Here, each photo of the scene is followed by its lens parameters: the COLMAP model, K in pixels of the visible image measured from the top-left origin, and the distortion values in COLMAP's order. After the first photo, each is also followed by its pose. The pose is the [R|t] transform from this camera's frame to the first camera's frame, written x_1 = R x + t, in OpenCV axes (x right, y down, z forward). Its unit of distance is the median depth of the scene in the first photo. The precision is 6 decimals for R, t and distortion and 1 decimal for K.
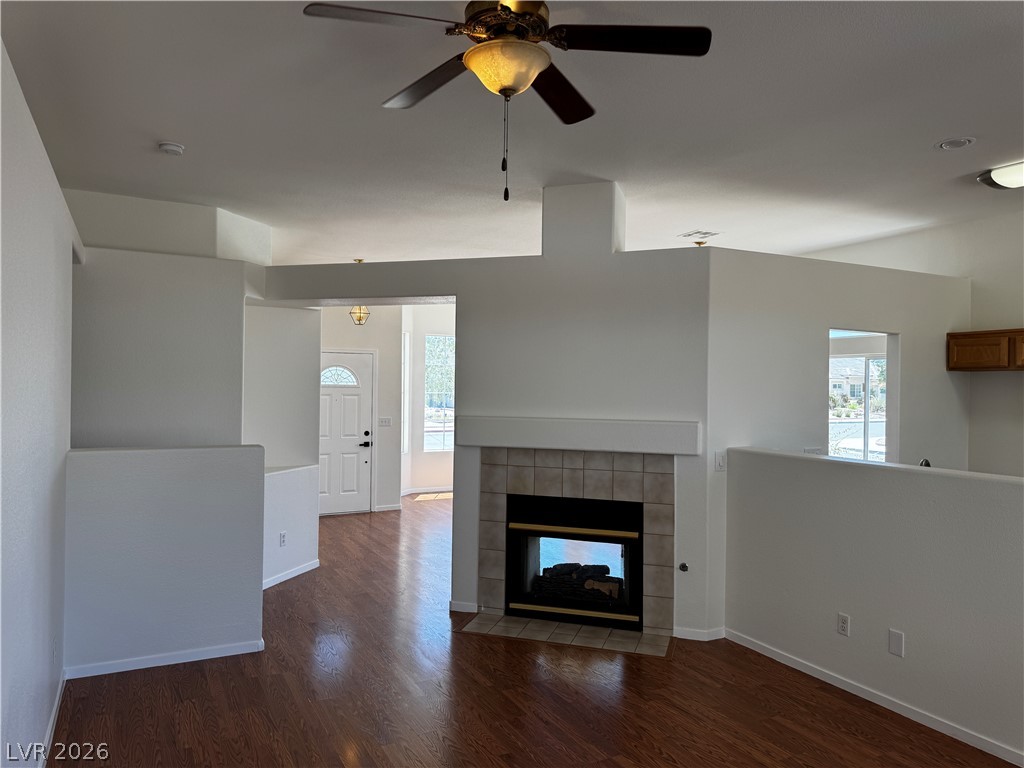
lens RADIAL K [[725.8, 0, 516.8], [0, 725.8, 386.4], [0, 0, 1]] dist [0.117492, -0.152019]
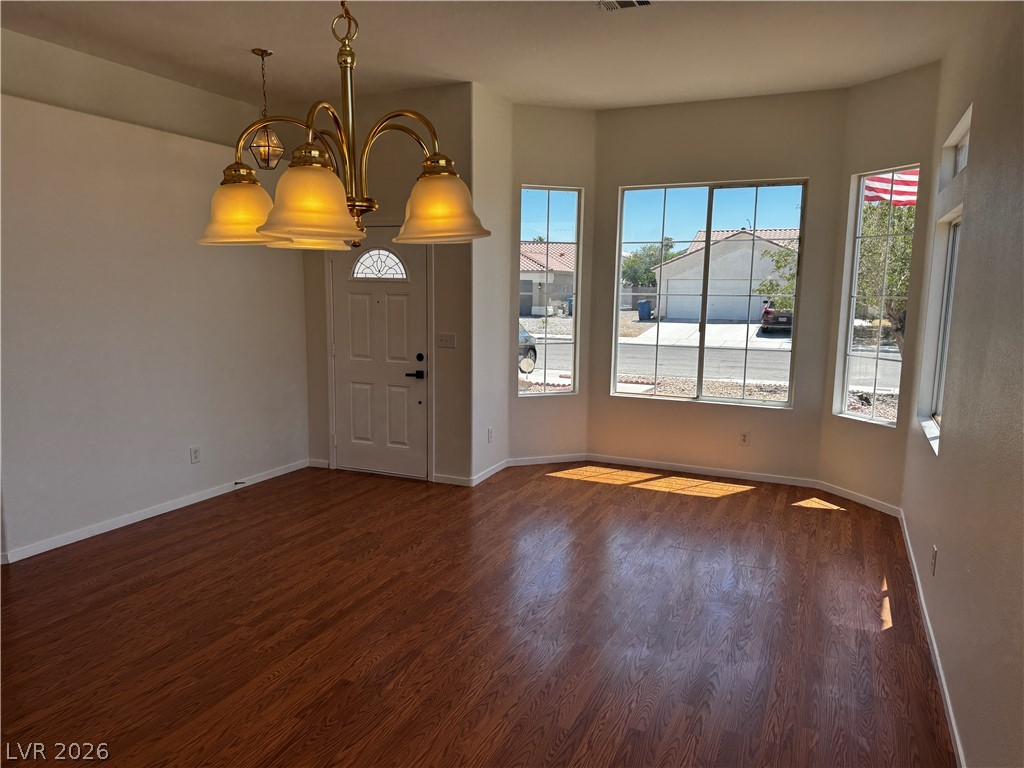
lens RADIAL K [[713.5, 0, 514.8], [0, 713.5, 388.2], [0, 0, 1]] dist [0.103648, -0.145399]
pose [[0.622092, 0.108452, -0.775397, 0.861717], [-0.004203, 0.990808, 0.135209, 0.020526], [0.782933, -0.080853, 0.616829, 1.832754]]
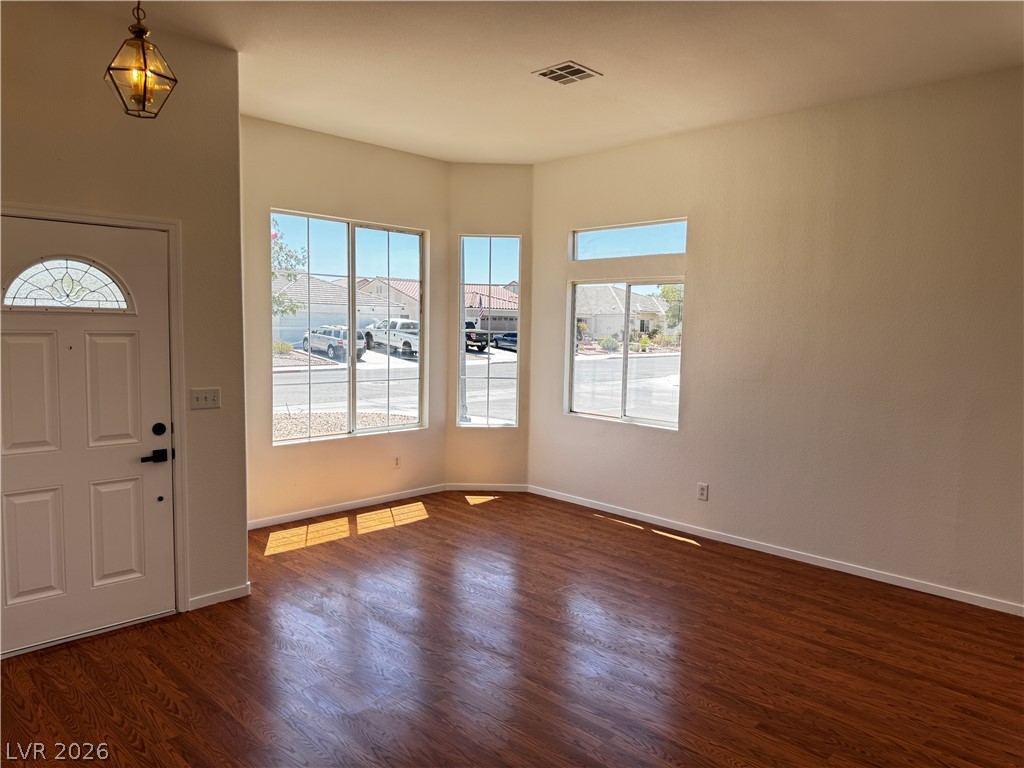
lens RADIAL K [[710.7, 0, 512.0], [0, 710.7, 384.0], [0, 0, 1]] dist [0.086936, -0.113438]
pose [[0.953753, -0.019560, 0.299954, -0.369951], [-0.007176, 0.996114, 0.087775, 0.007104], [-0.300506, -0.085868, 0.949907, 1.503489]]
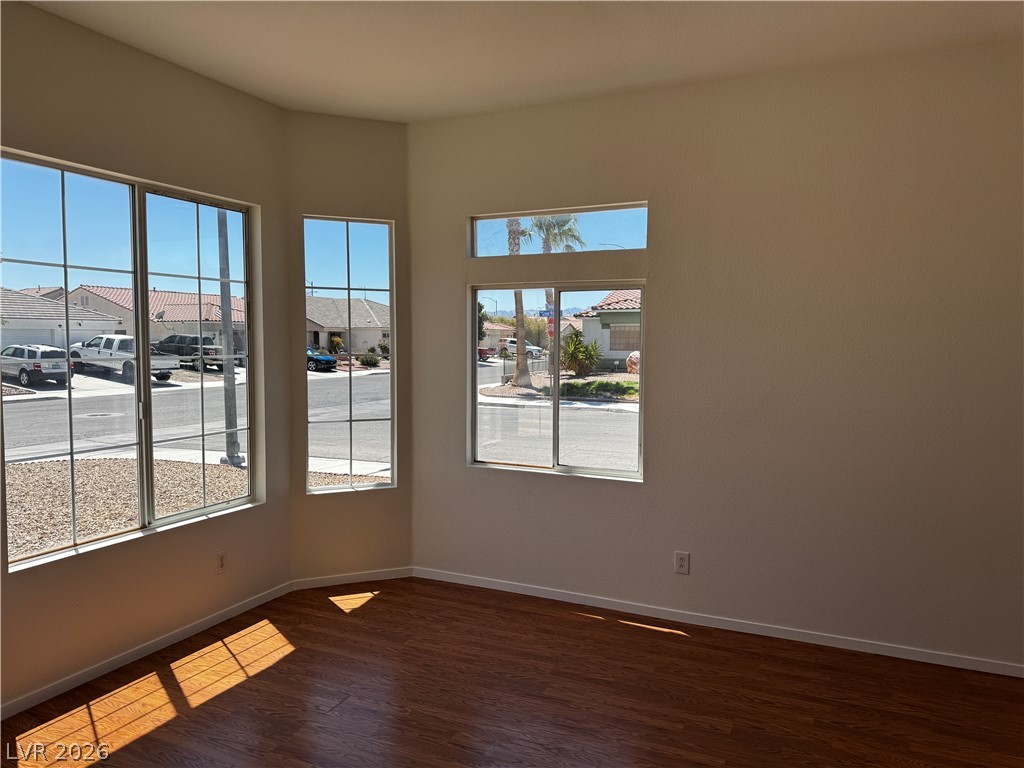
lens RADIAL K [[719.5, 0, 516.0], [0, 719.5, 381.7], [0, 0, 1]] dist [0.074653, -0.110967]
pose [[0.787903, -0.044235, 0.614208, -0.447651], [0.005152, 0.997855, 0.065256, -0.002775], [-0.615777, -0.048251, 0.786442, 2.082562]]
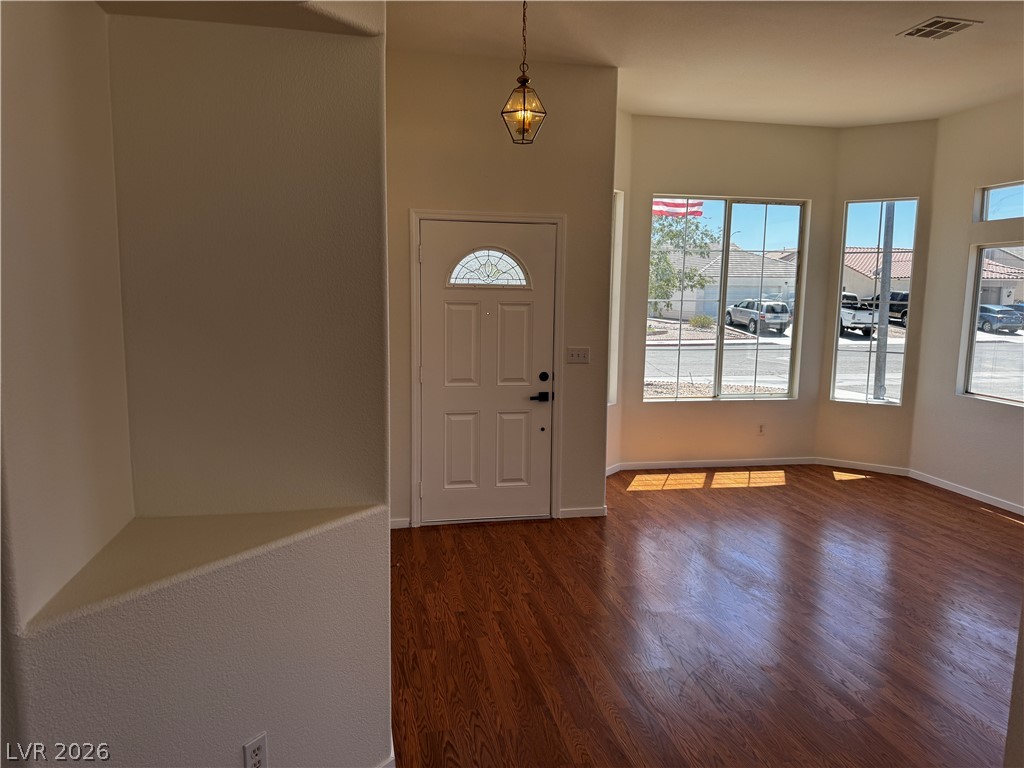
lens RADIAL K [[713.5, 0, 514.8], [0, 713.5, 388.2], [0, 0, 1]] dist [0.103648, -0.145399]
pose [[0.962982, 0.036954, -0.267019, -0.230359], [-0.001740, 0.991390, 0.130929, 0.011477], [0.269559, -0.125618, 0.954756, 1.320291]]
